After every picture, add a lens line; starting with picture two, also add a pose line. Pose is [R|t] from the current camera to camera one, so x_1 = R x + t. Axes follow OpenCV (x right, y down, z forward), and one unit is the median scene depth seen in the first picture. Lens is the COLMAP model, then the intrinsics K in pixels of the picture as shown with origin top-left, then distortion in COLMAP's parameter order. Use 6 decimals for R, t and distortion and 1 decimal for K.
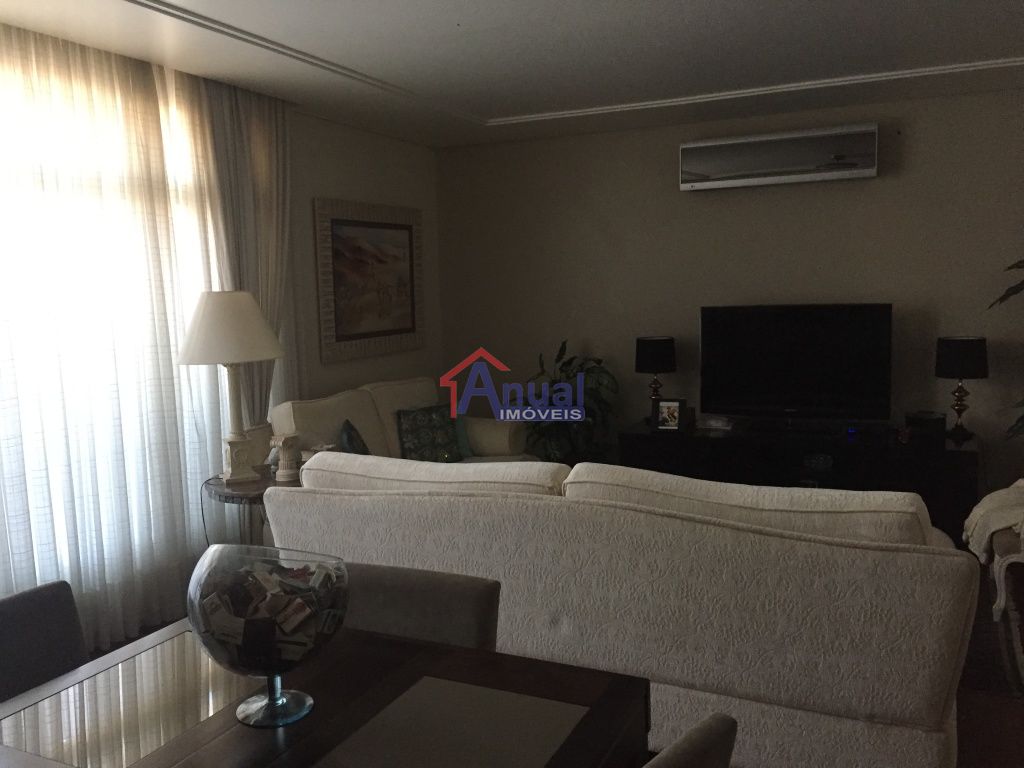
lens RADIAL K [[879.5, 0, 511.3], [0, 879.5, 374.4], [0, 0, 1]] dist [0.085934, -0.111901]
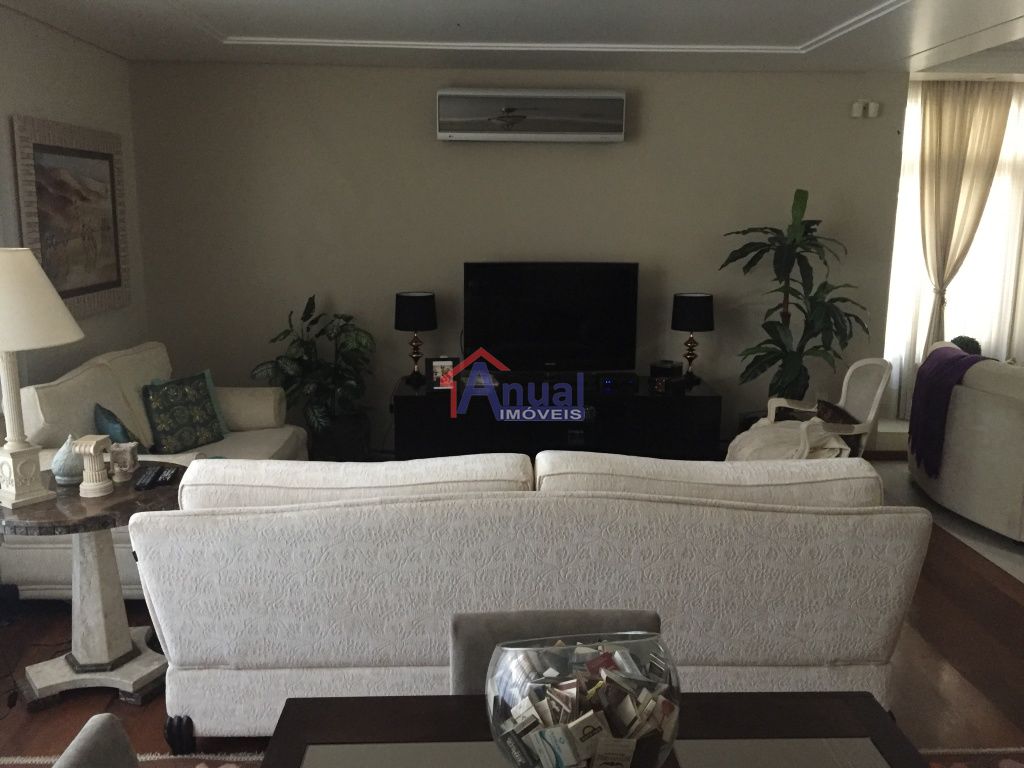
lens RADIAL K [[879.5, 0, 511.3], [0, 879.5, 374.4], [0, 0, 1]] dist [0.085934, -0.111901]
pose [[0.887899, -0.049807, 0.457334, -0.215588], [0.015552, 0.996804, 0.078364, -0.031722], [-0.459775, -0.062466, 0.885836, 0.109742]]
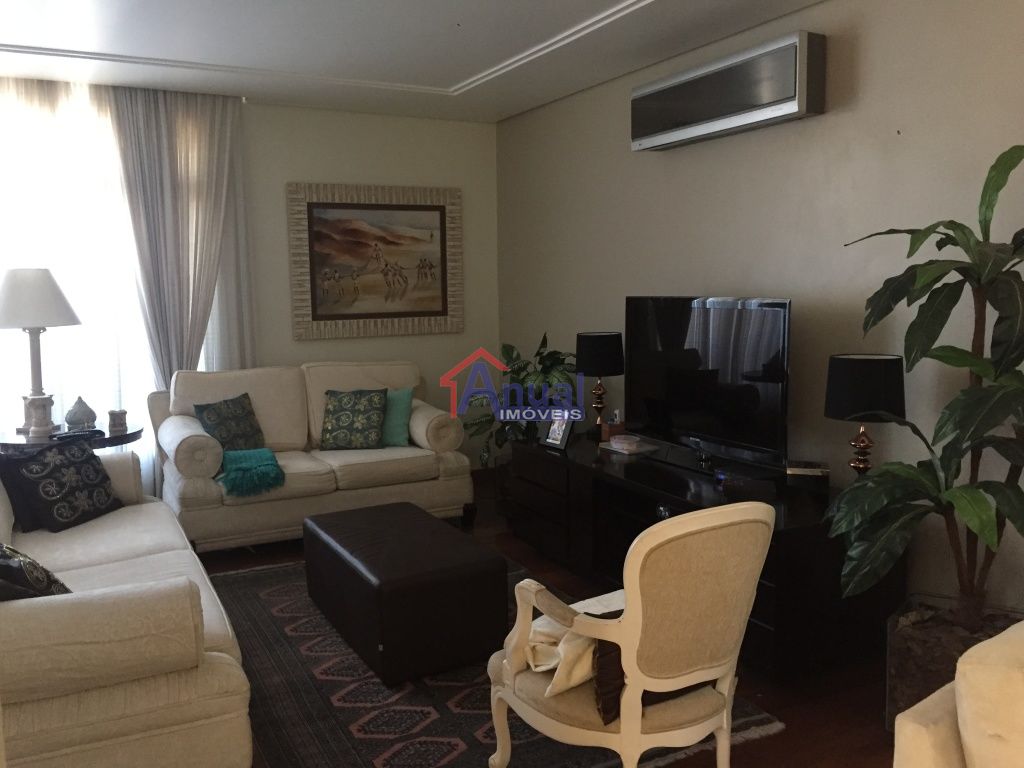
lens RADIAL K [[879.5, 0, 511.3], [0, 879.5, 374.4], [0, 0, 1]] dist [0.085934, -0.111901]
pose [[0.789374, 0.082820, -0.608301, 0.692596], [-0.071399, 0.996520, 0.043024, -0.038056], [0.609747, 0.009470, 0.792539, 0.341324]]
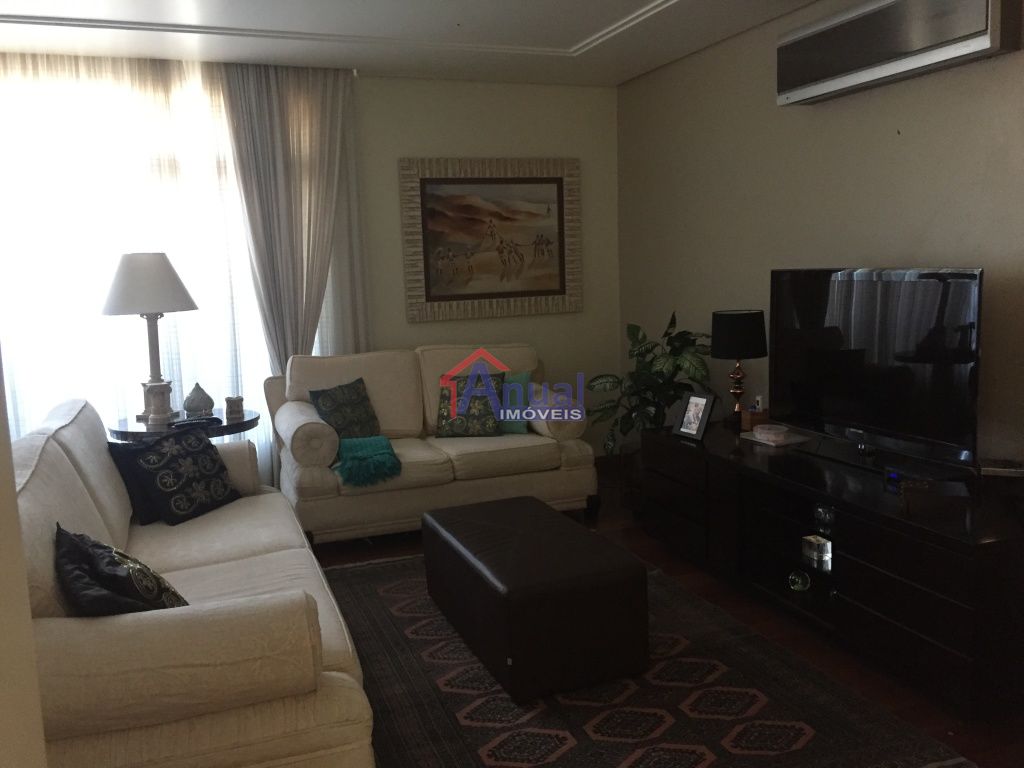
lens RADIAL K [[879.5, 0, 511.3], [0, 879.5, 374.4], [0, 0, 1]] dist [0.085934, -0.111901]
pose [[0.712253, 0.094283, -0.695561, 0.634416], [-0.058382, 0.995462, 0.075152, -0.038743], [0.699490, -0.012919, 0.714525, 0.379541]]
